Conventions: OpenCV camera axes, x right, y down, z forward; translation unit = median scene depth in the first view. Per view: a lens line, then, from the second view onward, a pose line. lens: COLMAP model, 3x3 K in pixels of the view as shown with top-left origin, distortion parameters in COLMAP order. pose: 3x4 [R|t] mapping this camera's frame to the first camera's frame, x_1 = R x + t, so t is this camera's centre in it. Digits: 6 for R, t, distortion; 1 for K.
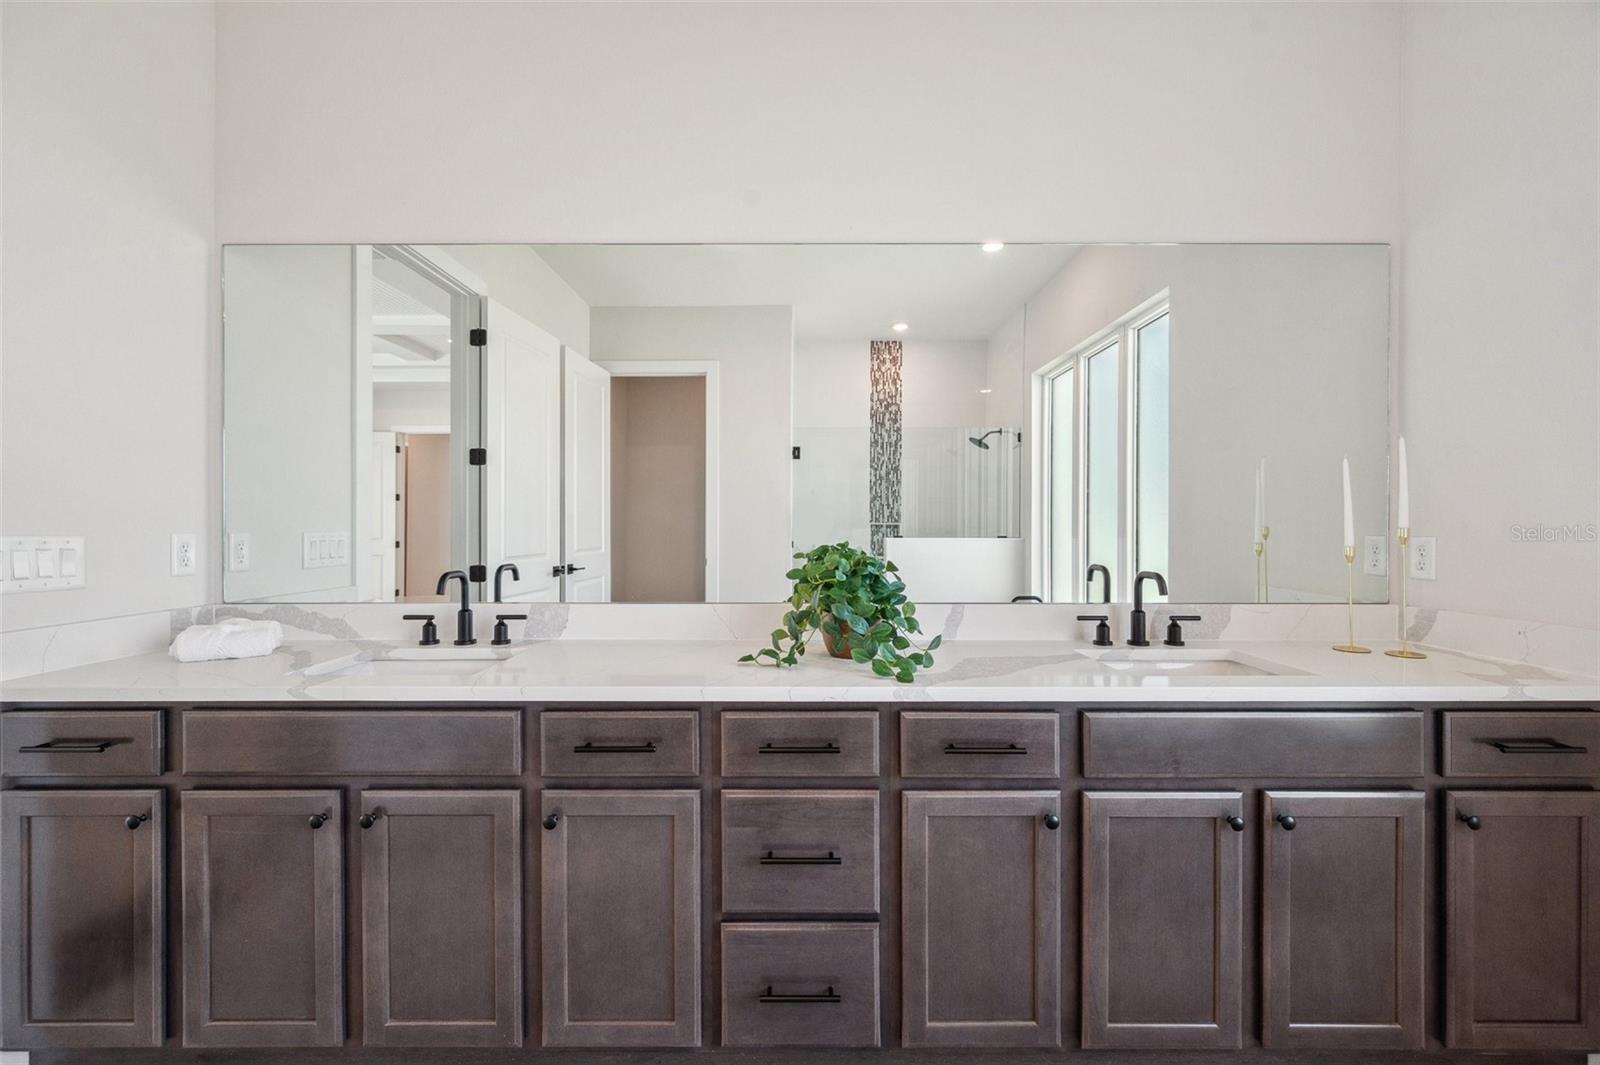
lens RADIAL K [[642.8, 0, 799.6], [0, 642.8, 528.1], [0, 0, 1]] dist [-0.001539, -0.000186]
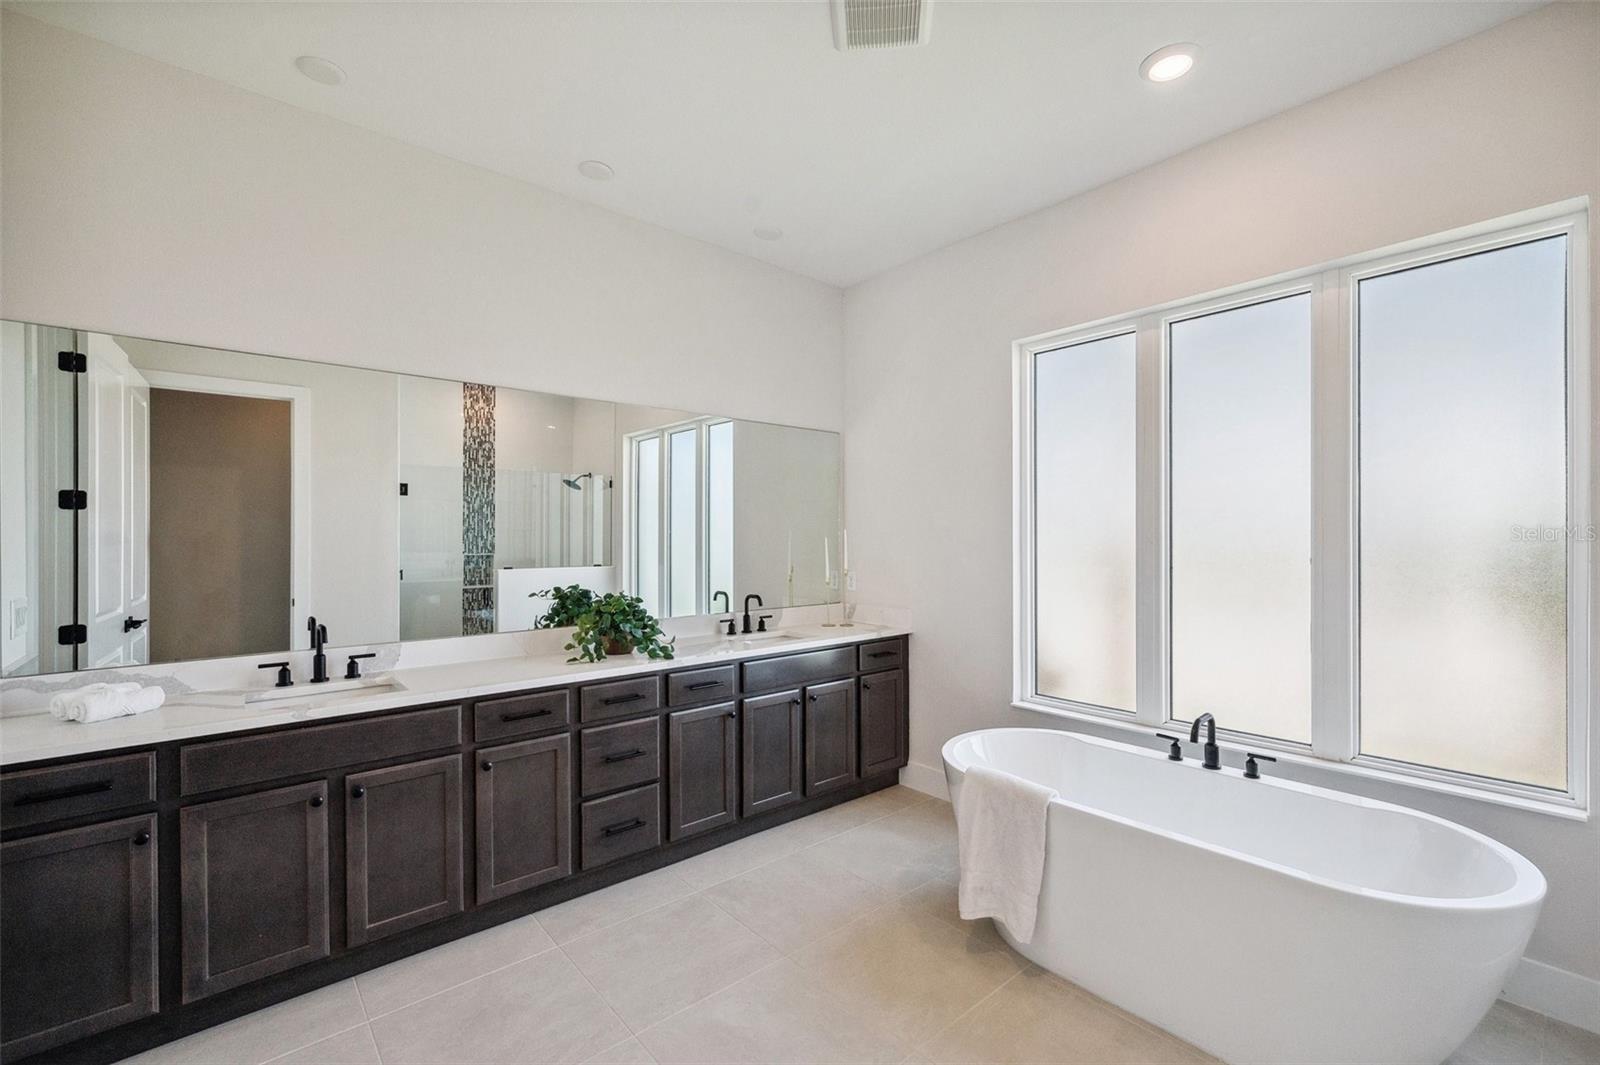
lens RADIAL K [[694.0, 0, 797.2], [0, 694.0, 538.4], [0, 0, 1]] dist [0.003276, 0.000130]
pose [[0.758845, -0.004415, 0.651257, -0.757871], [0.006316, 0.999980, -0.000581, -0.105372], [-0.651241, 0.004554, 0.758857, -0.723699]]
